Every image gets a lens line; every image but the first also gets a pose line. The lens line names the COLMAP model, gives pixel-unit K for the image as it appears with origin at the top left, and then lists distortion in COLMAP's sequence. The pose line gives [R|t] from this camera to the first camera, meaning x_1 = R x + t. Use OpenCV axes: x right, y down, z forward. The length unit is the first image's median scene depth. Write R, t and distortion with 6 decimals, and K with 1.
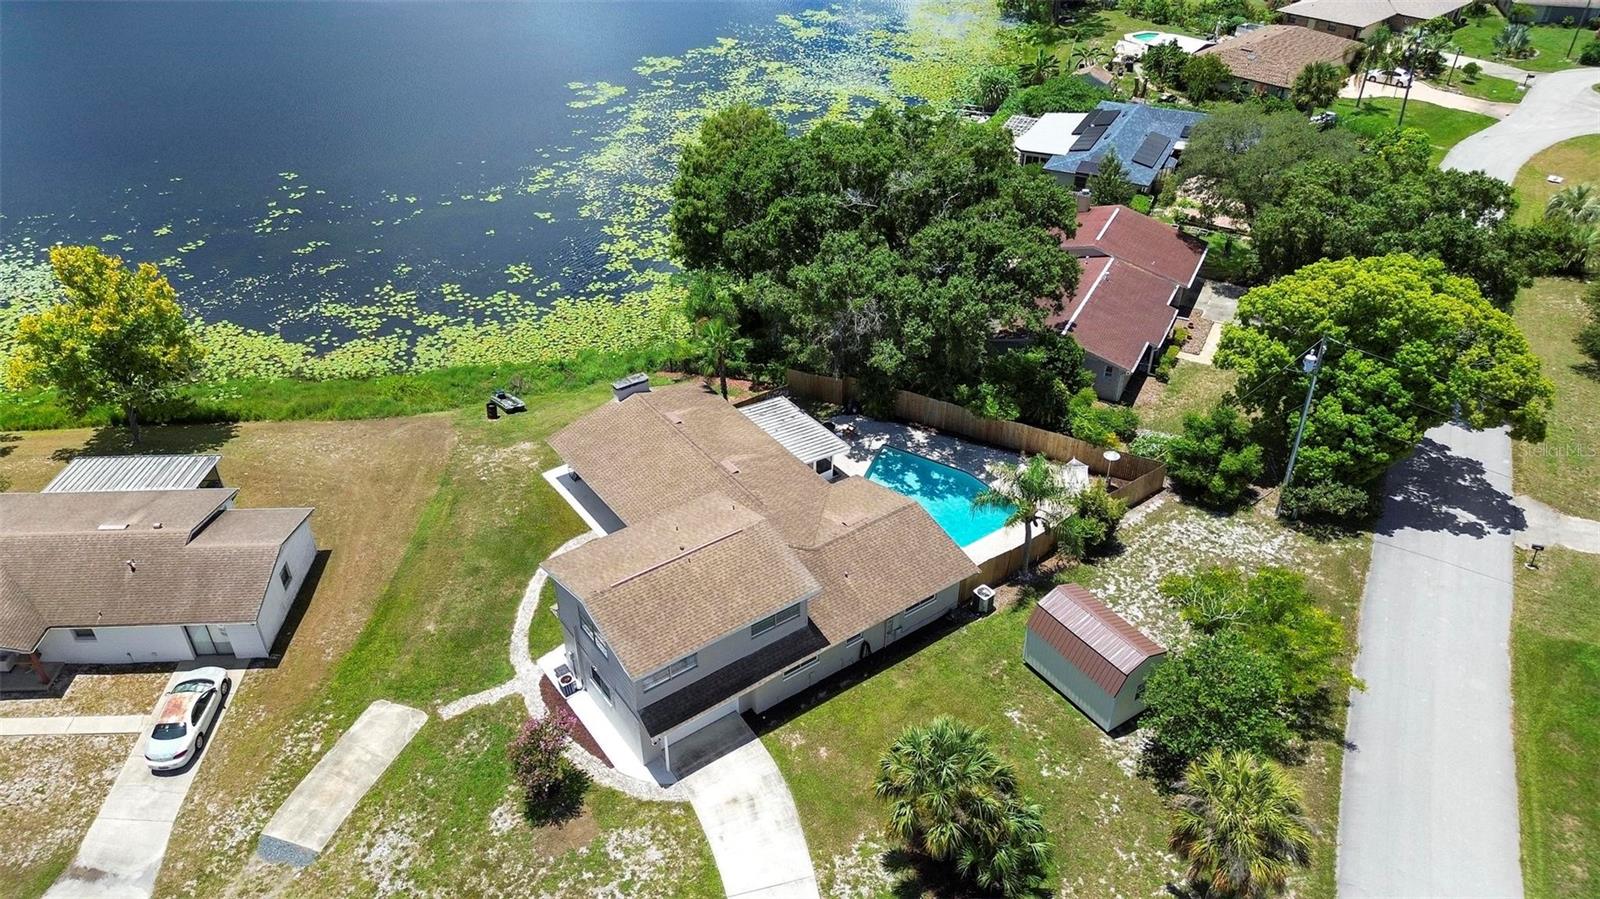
lens RADIAL K [[1140.9, 0, 798.9], [0, 1140.9, 446.9], [0, 0, 1]] dist [0.069881, -0.071964]
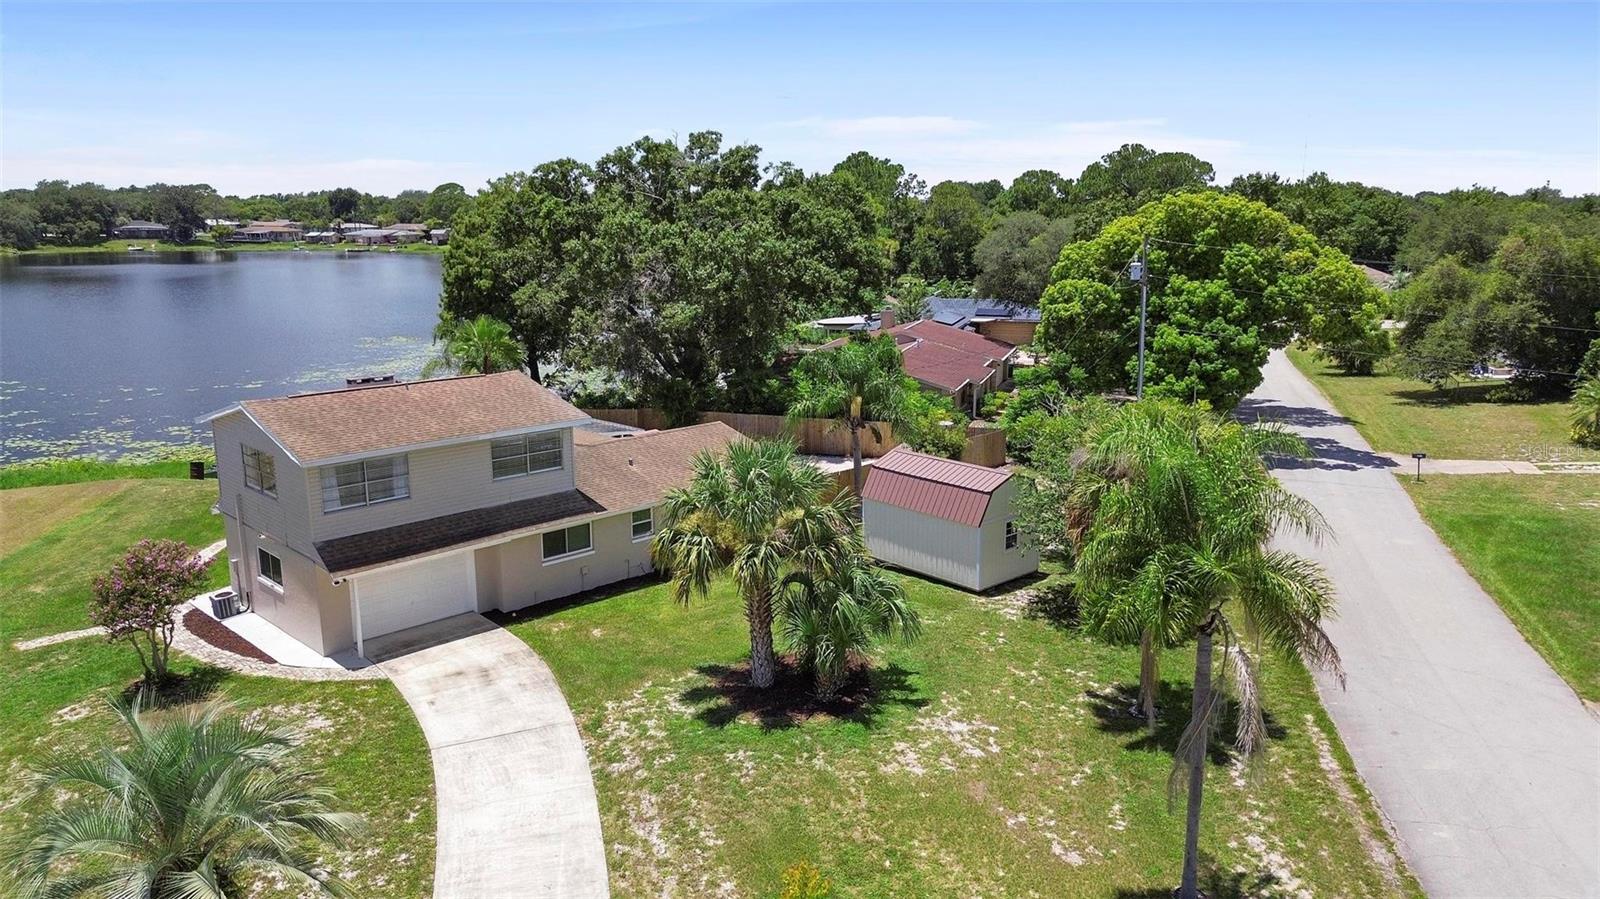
lens RADIAL K [[1142.0, 0, 800.0], [0, 1142.0, 442.4], [0, 0, 1]] dist [0.044759, -0.034378]
pose [[0.987832, -0.034631, 0.151619, 0.035131], [0.090457, 0.920971, -0.378985, 0.362726], [-0.126512, 0.388088, 0.912898, 0.245346]]
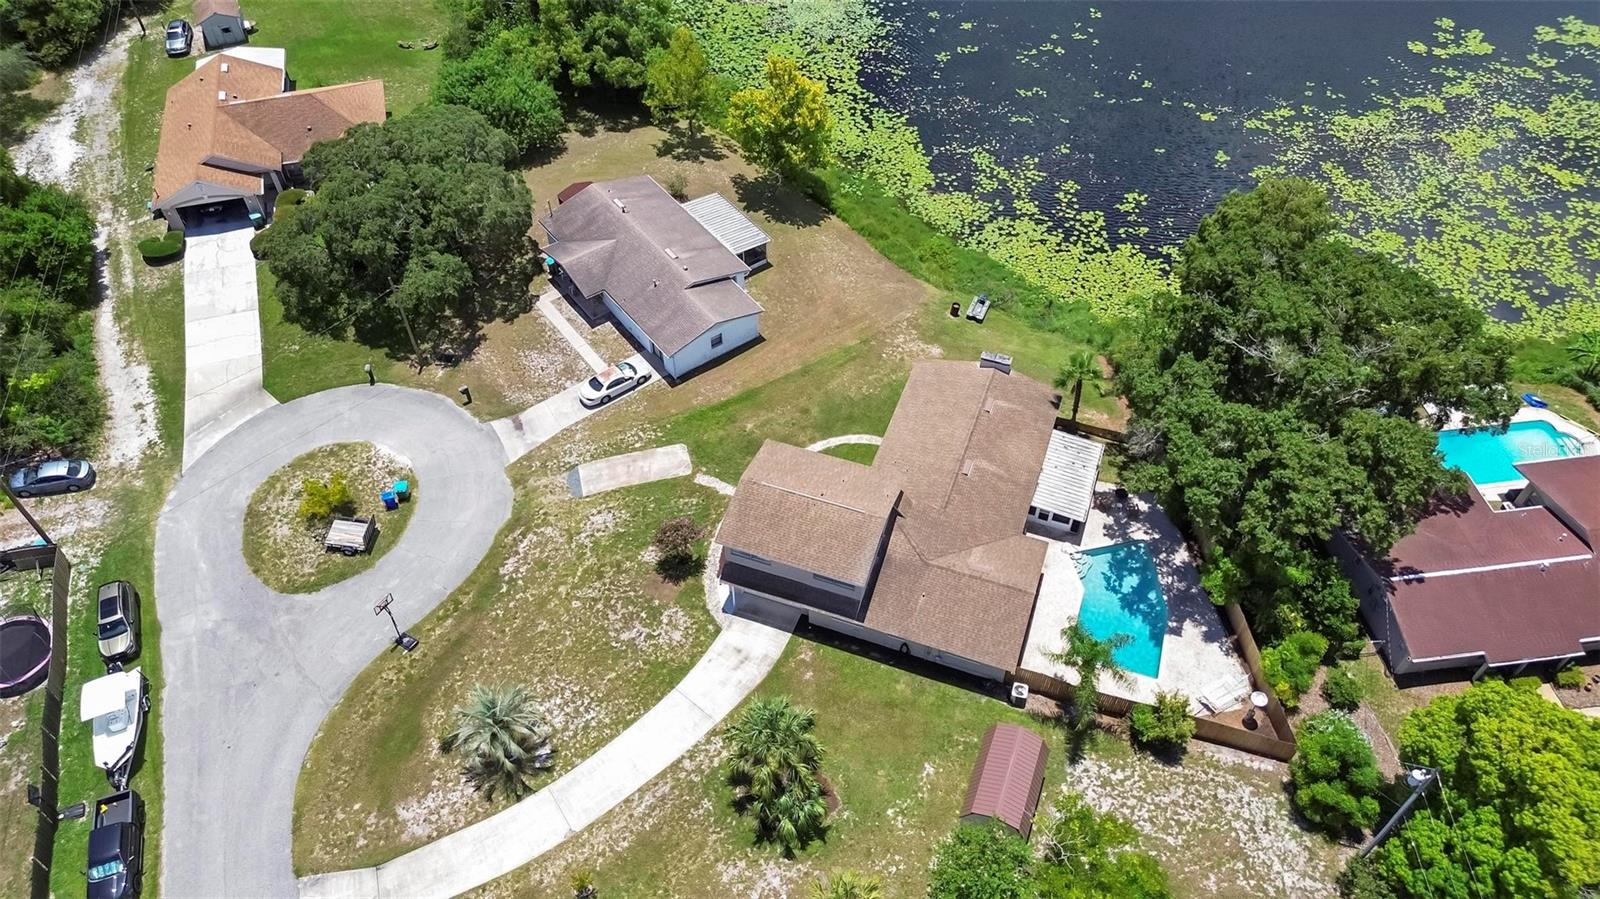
lens RADIAL K [[1135.6, 0, 800.0], [0, 1135.6, 449.5], [0, 0, 1]] dist [0.080894, -0.089150]
pose [[0.565292, 0.617397, -0.547052, 0.491506], [-0.463439, 0.786328, 0.408550, -0.411343], [0.682400, 0.022575, 0.730630, -0.005005]]
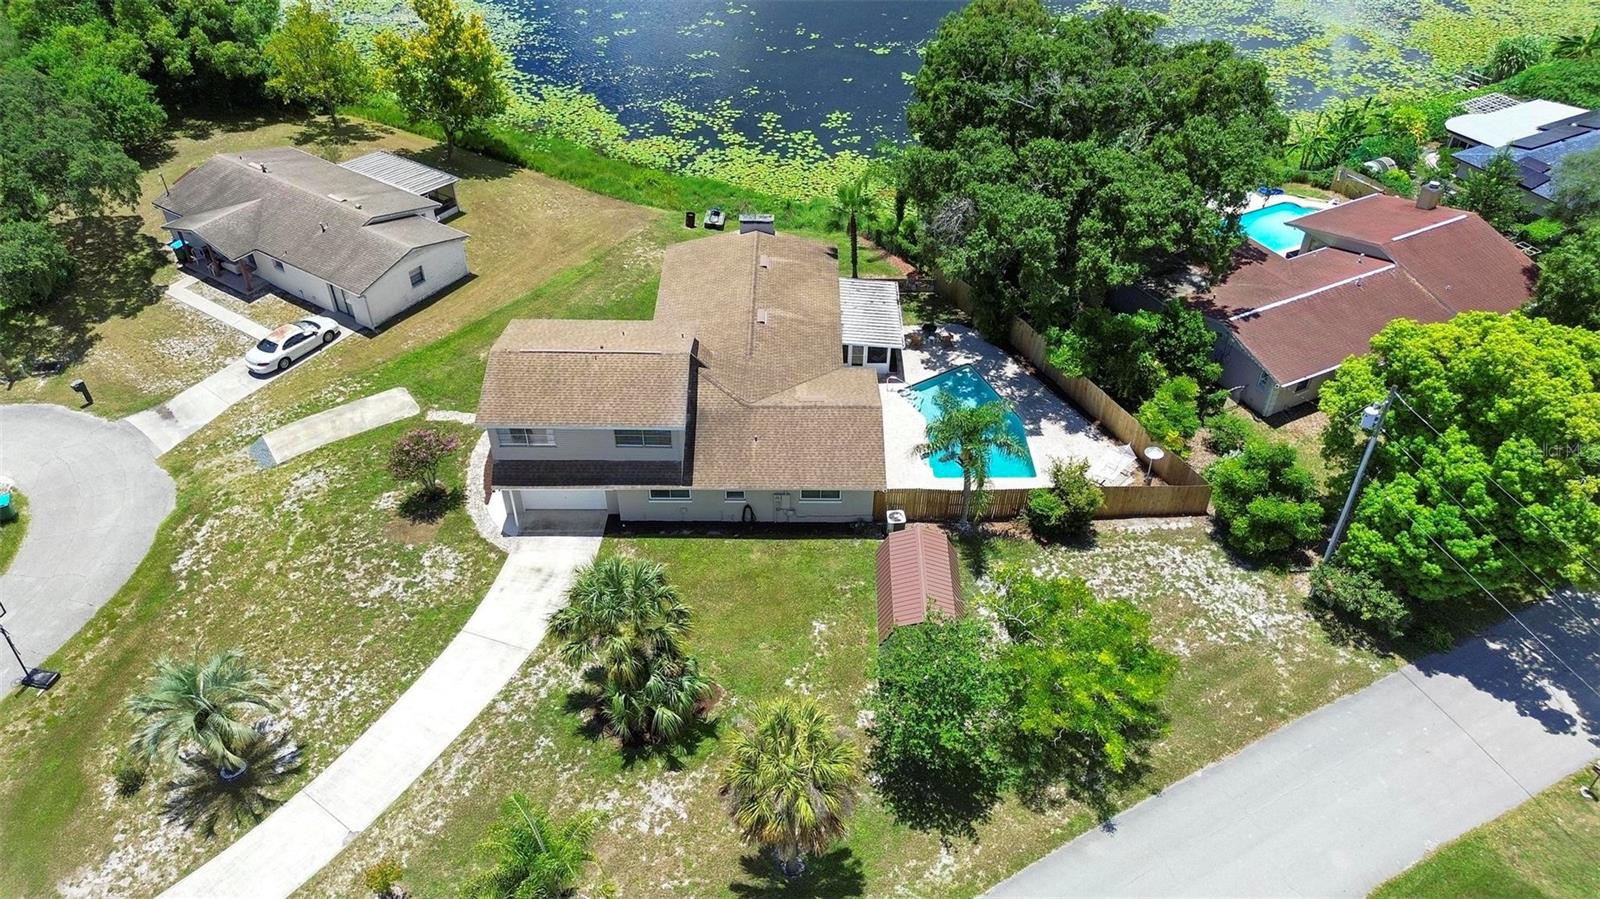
lens RADIAL K [[1140.9, 0, 798.9], [0, 1140.9, 446.9], [0, 0, 1]] dist [0.069881, -0.071964]
pose [[0.812187, 0.371067, -0.450179, 0.473470], [-0.335963, 0.928344, 0.159077, -0.047295], [0.476950, 0.022043, 0.878654, 0.122084]]
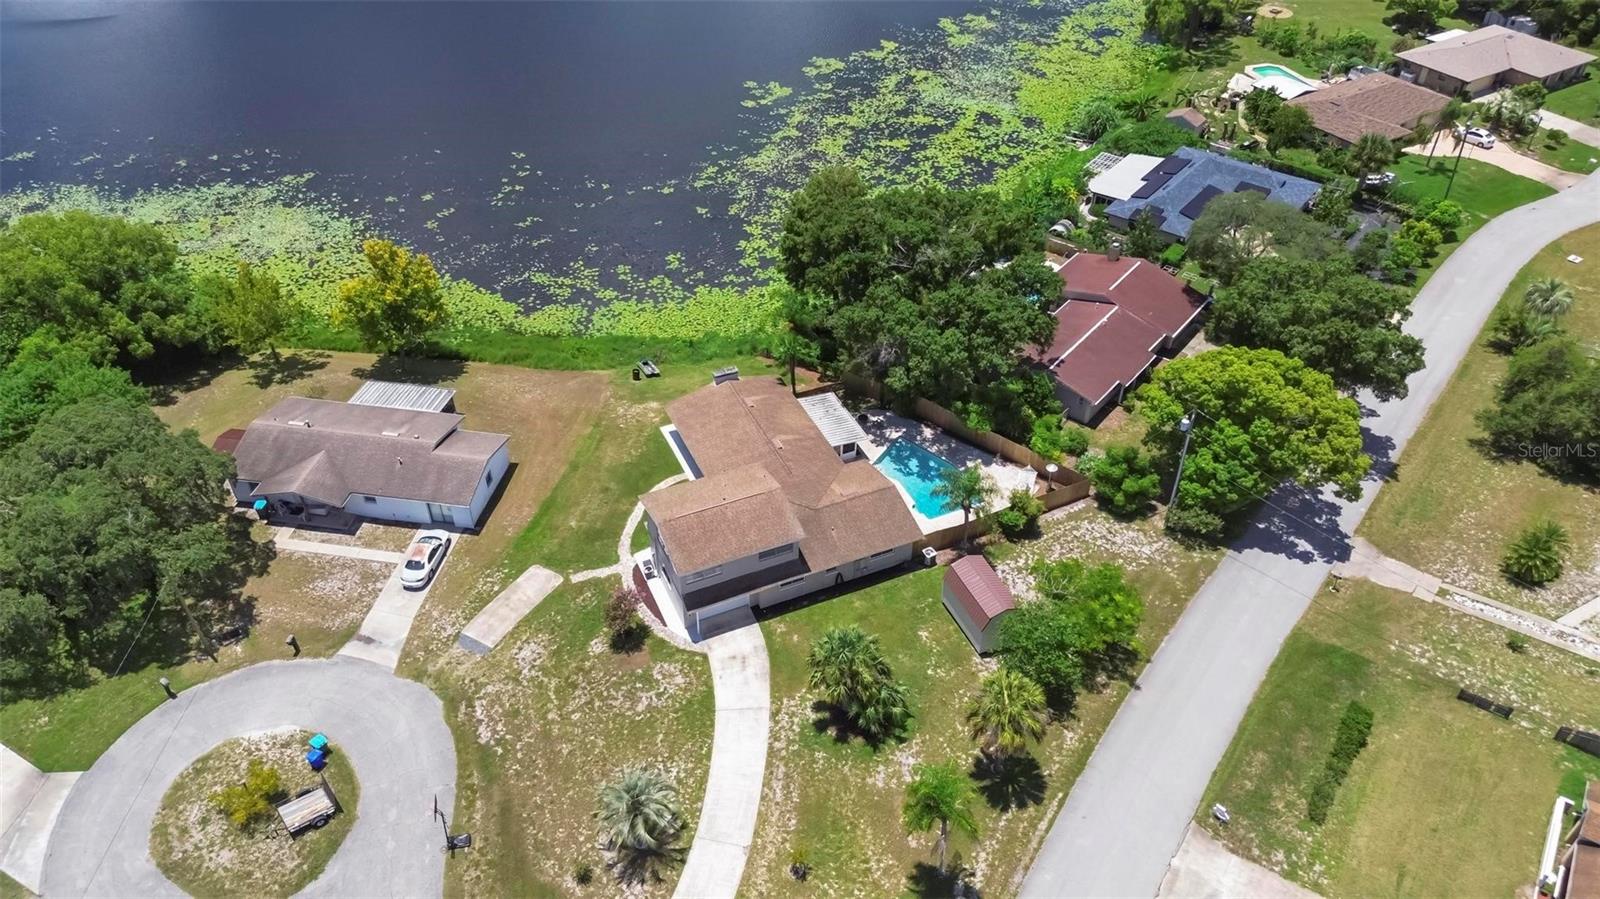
lens RADIAL K [[1135.6, 0, 800.0], [0, 1135.6, 449.5], [0, 0, 1]] dist [0.080894, -0.089150]
pose [[0.979842, 0.128603, -0.152878, 0.194458], [-0.115477, 0.989052, 0.091879, -0.113586], [0.163020, -0.072373, 0.983965, -0.438039]]
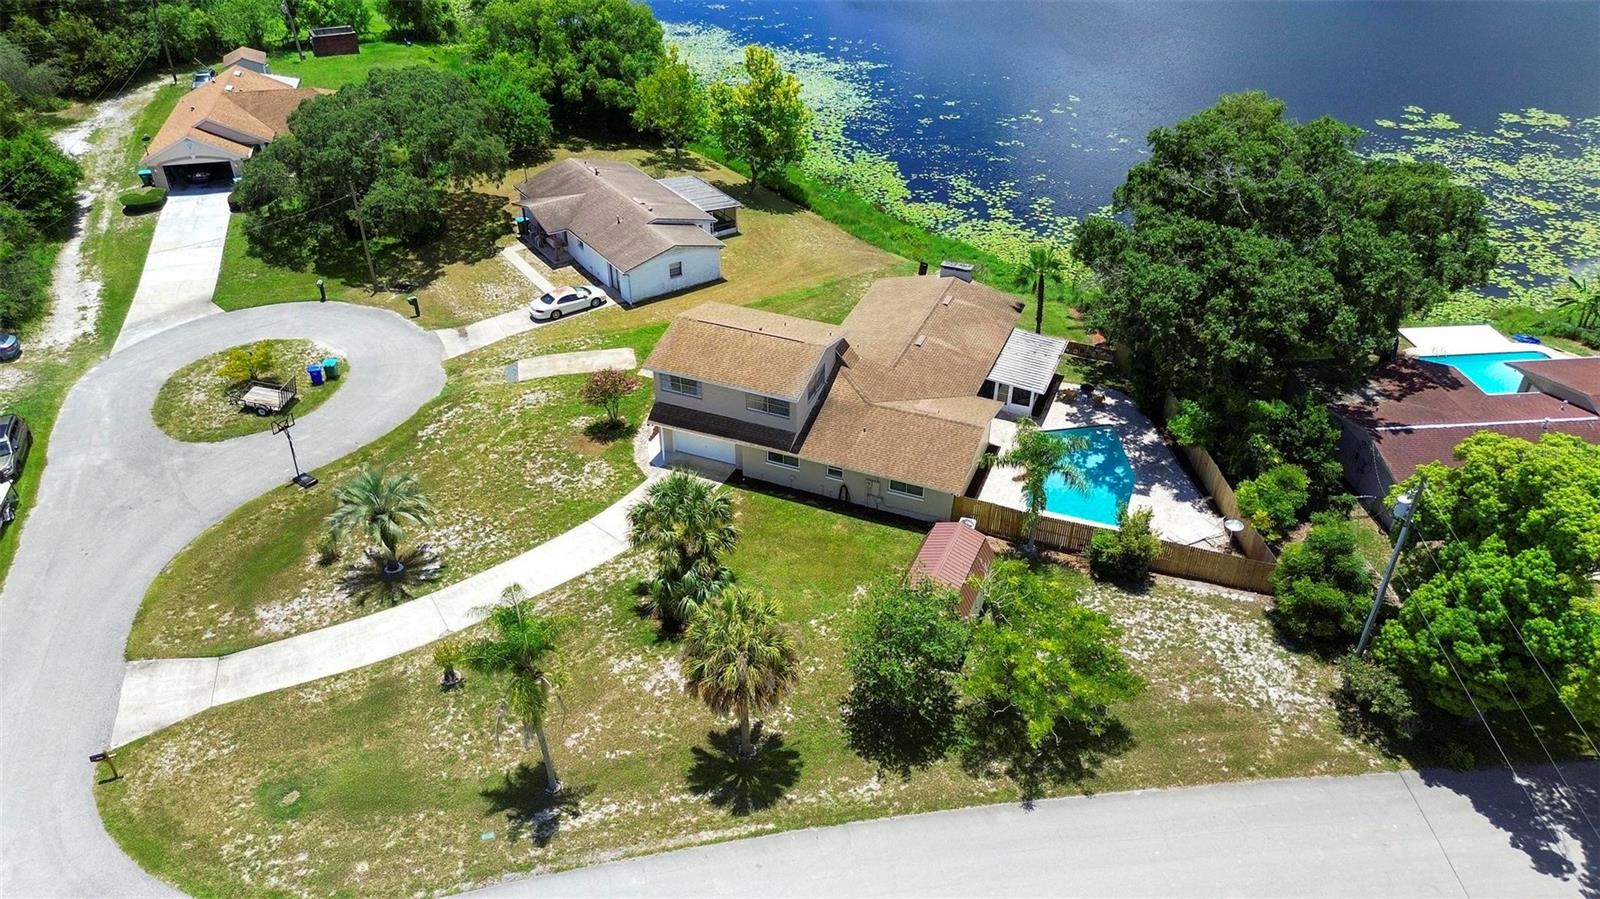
lens RADIAL K [[1140.9, 0, 798.9], [0, 1140.9, 446.9], [0, 0, 1]] dist [0.069881, -0.071964]
pose [[0.532949, 0.472381, -0.702012, 0.736377], [-0.484388, 0.850587, 0.204622, -0.067173], [0.693782, 0.230993, 0.682135, 0.156731]]
